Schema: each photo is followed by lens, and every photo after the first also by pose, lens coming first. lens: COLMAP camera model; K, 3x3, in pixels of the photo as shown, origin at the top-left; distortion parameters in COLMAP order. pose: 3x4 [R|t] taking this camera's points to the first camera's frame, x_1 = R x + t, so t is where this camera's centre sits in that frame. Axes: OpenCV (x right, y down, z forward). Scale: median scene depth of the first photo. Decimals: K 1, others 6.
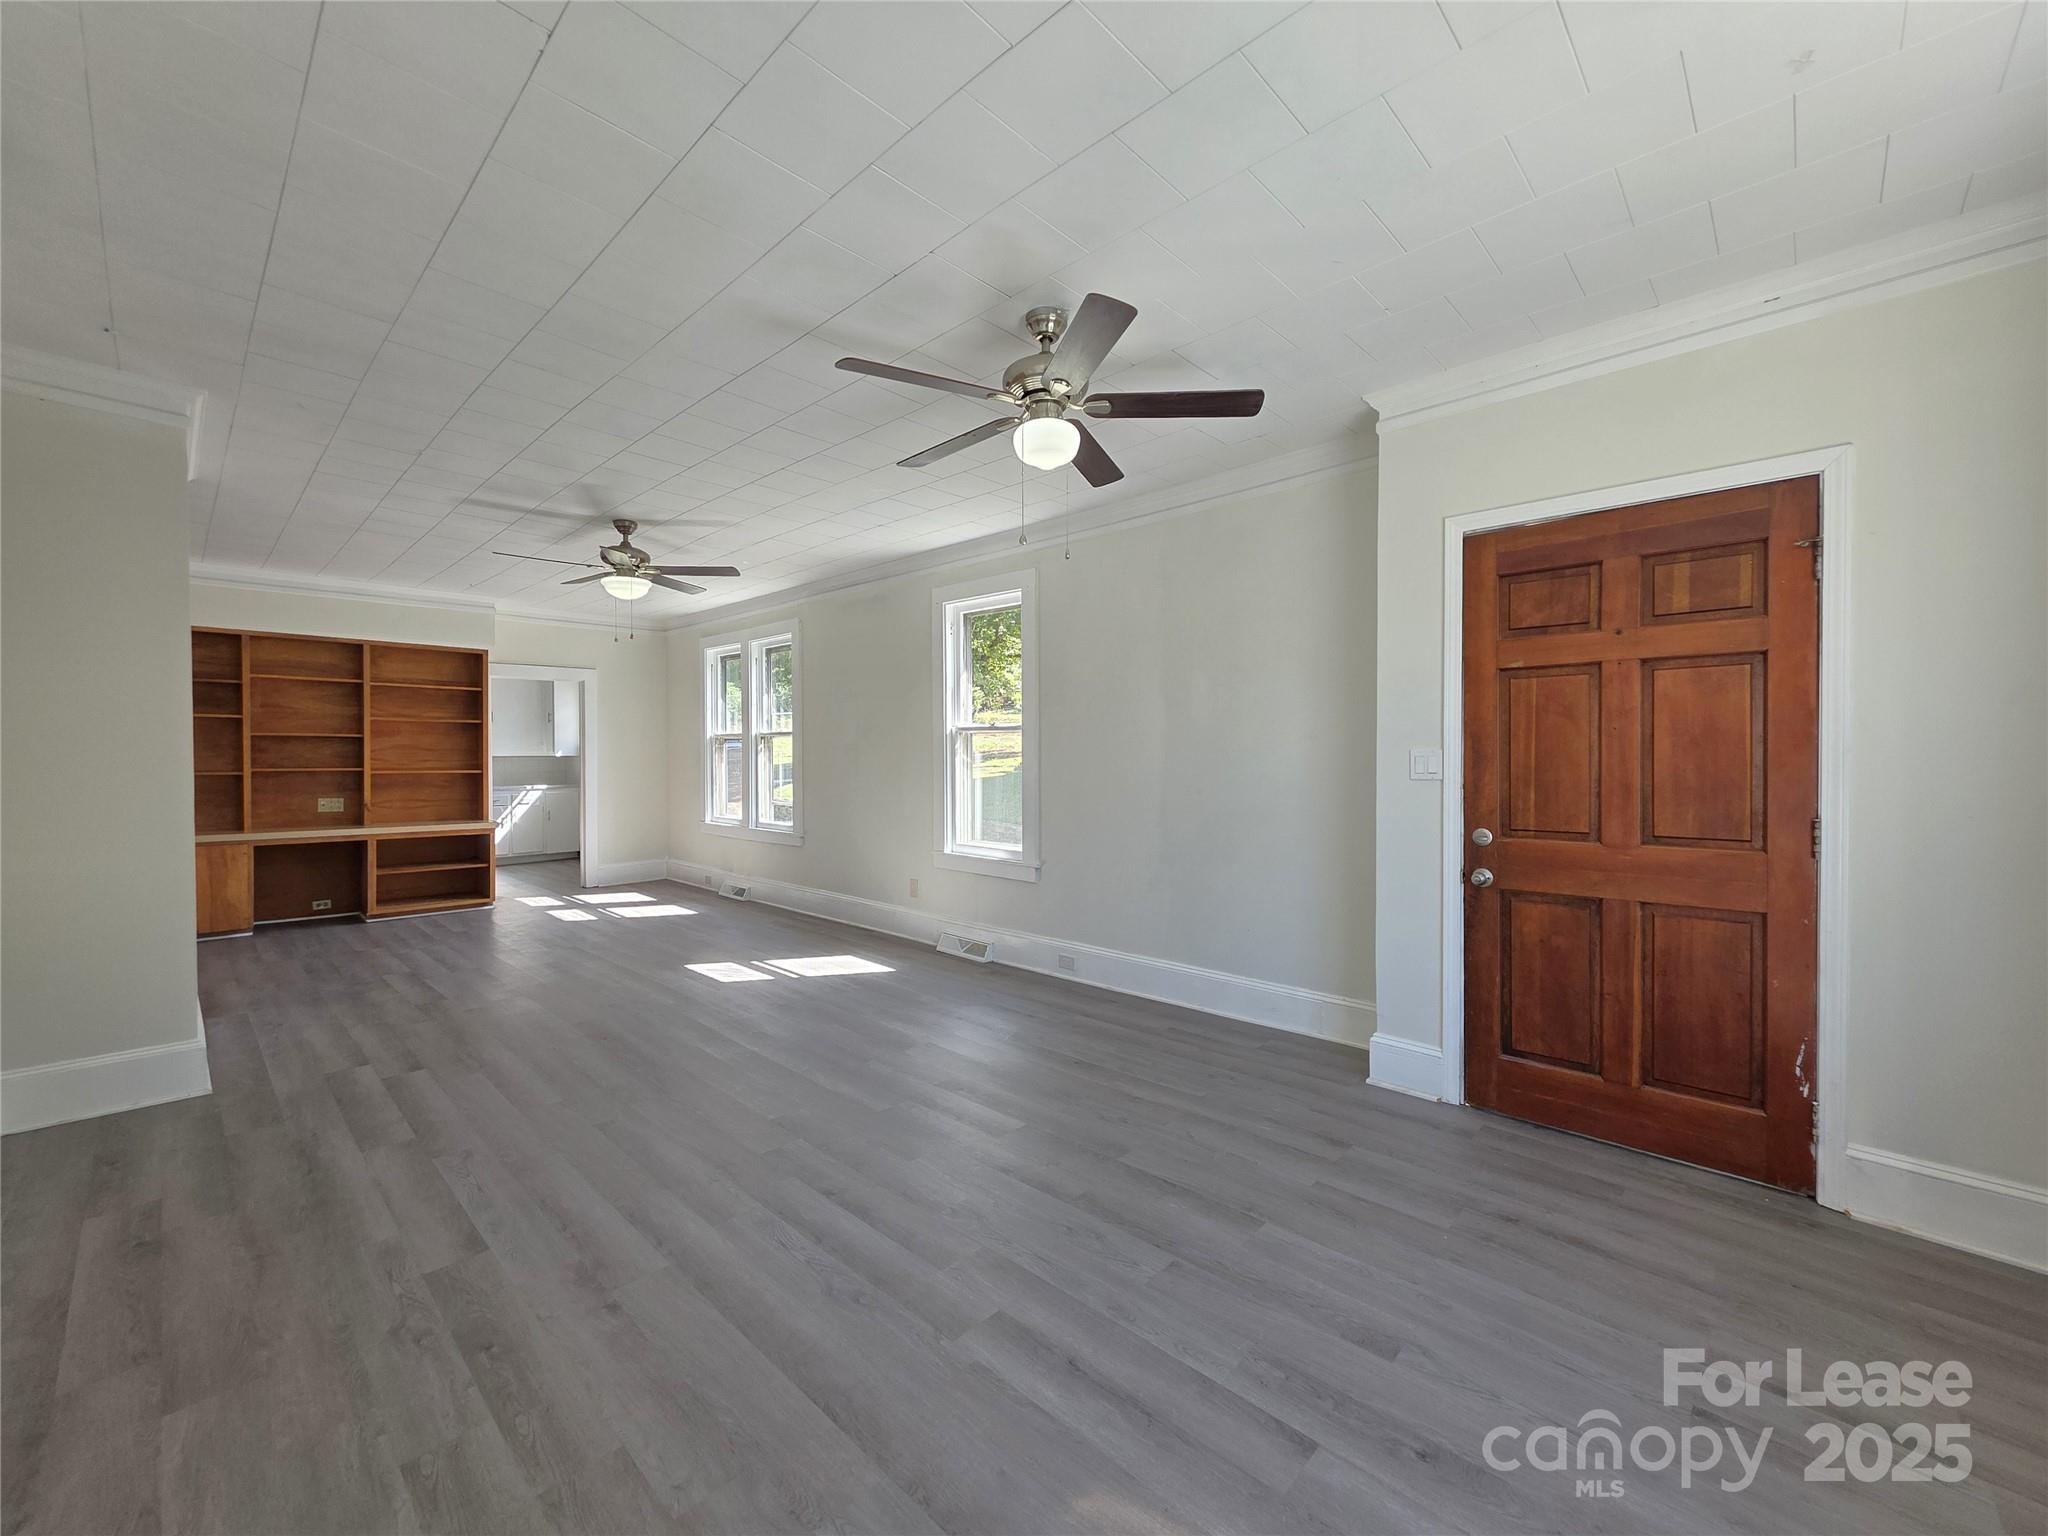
lens RADIAL K [[809.8, 0, 1020.4], [0, 809.8, 761.4], [0, 0, 1]] dist [0.001155, 0.000009]
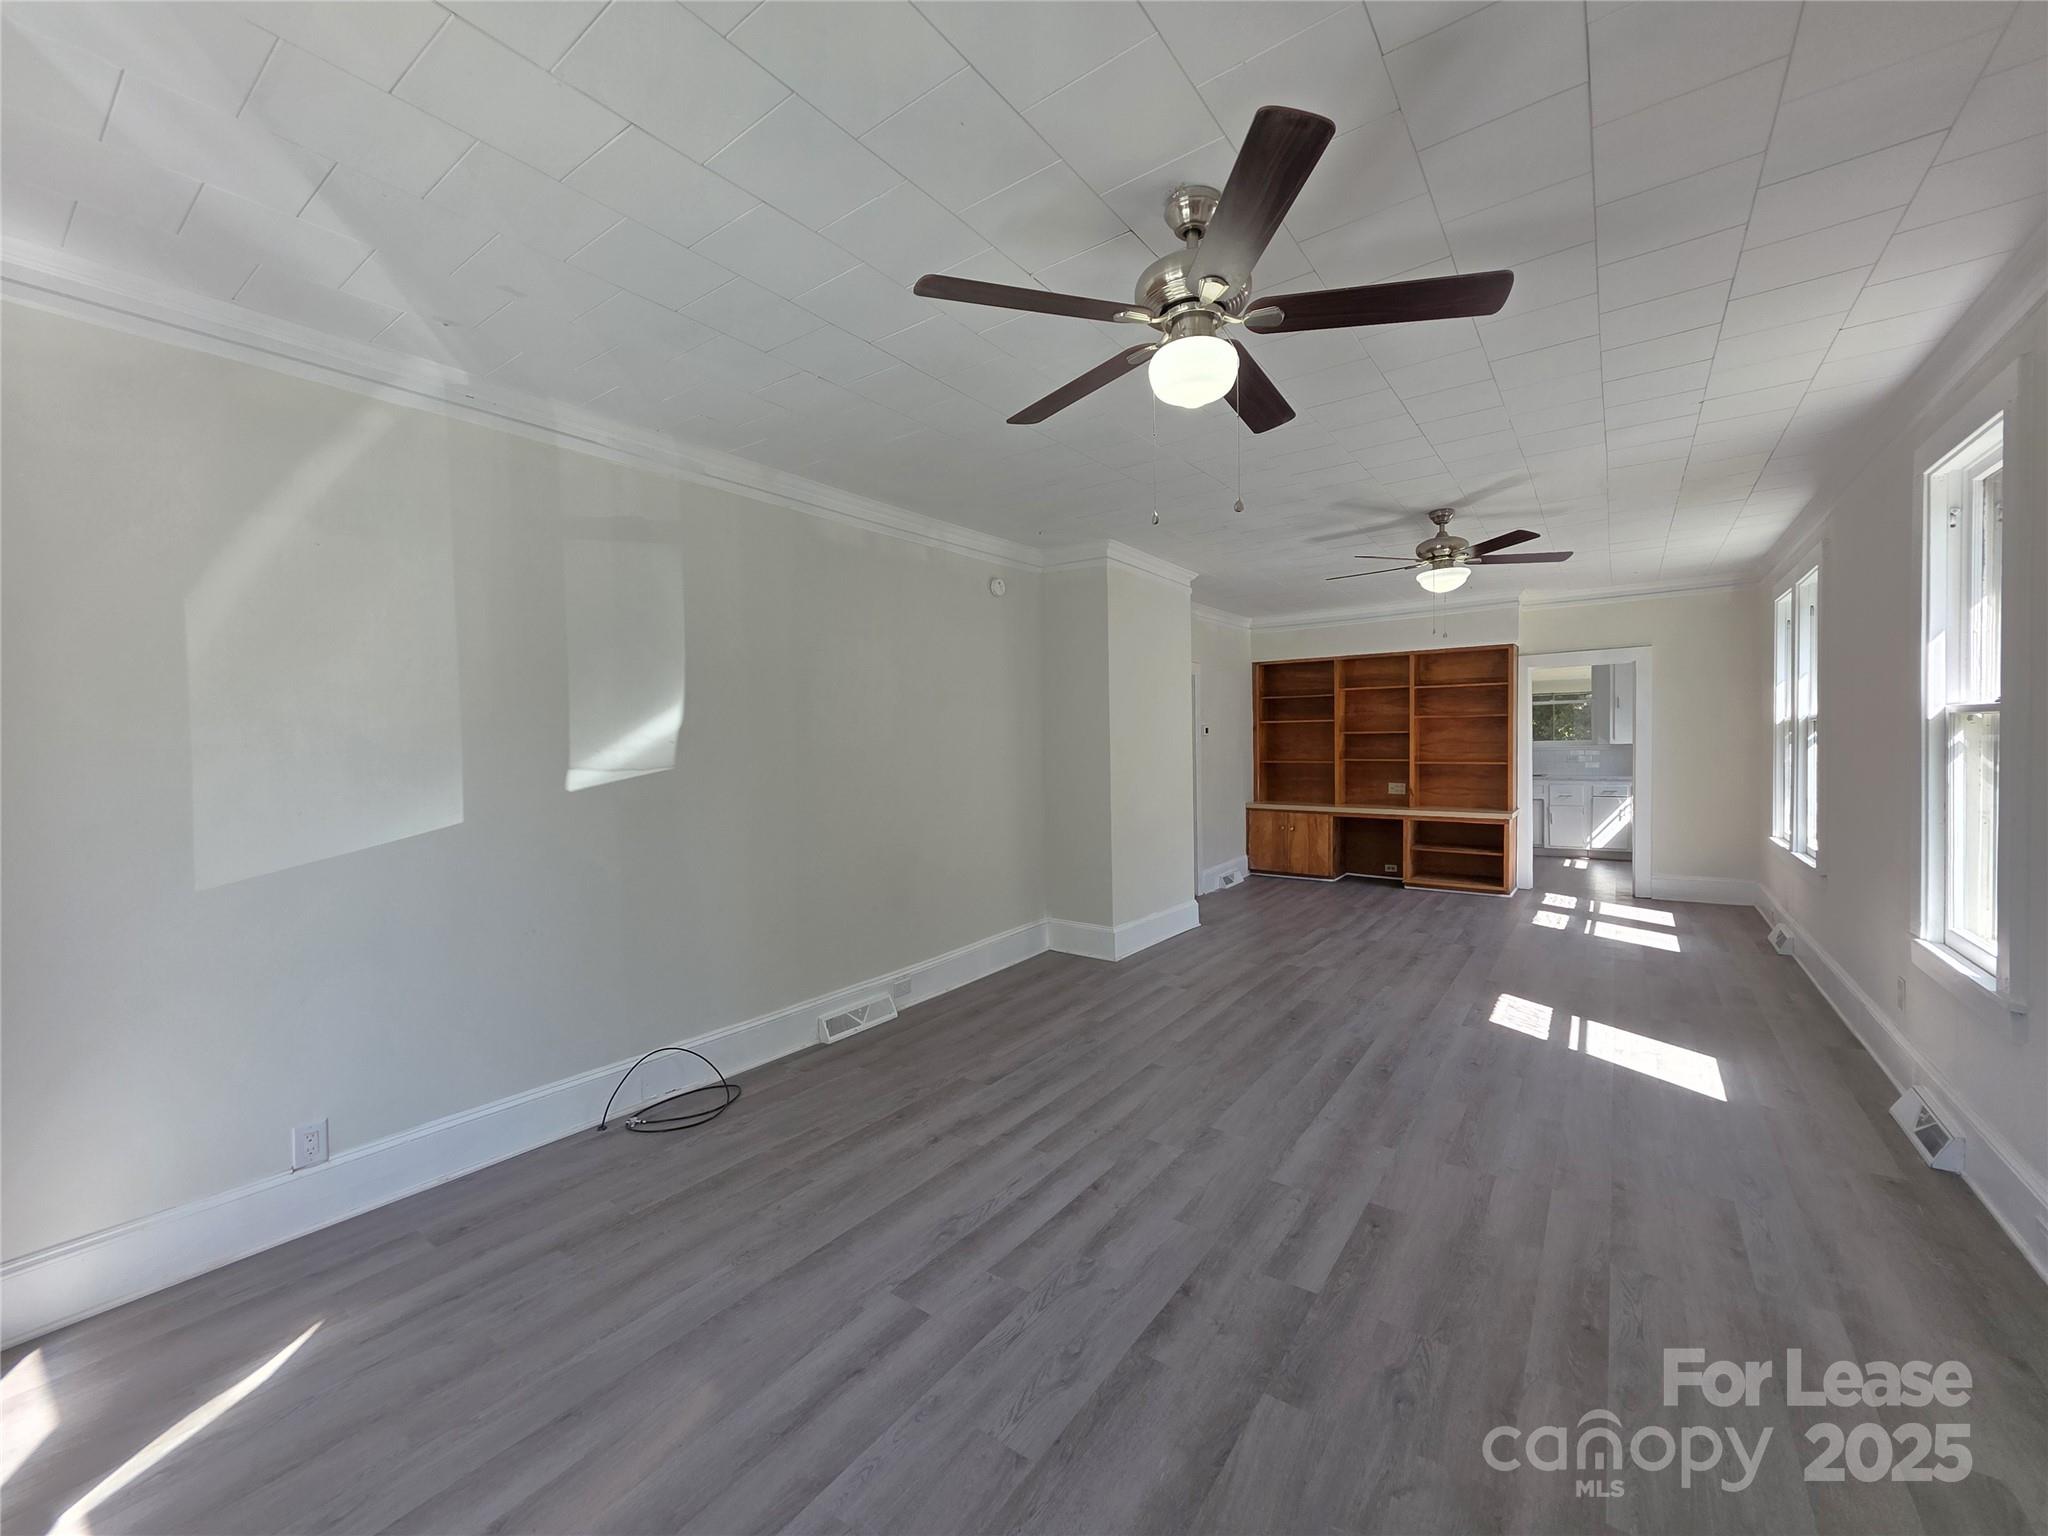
lens RADIAL K [[803.9, 0, 1024.0], [0, 803.9, 768.0], [0, 0, 1]] dist [0.000641, -0.000096]
pose [[0.145576, 0.027519, -0.988964, 0.699593], [0.008432, 0.999542, 0.029054, -0.045317], [0.989311, -0.012569, 0.145277, 0.677232]]
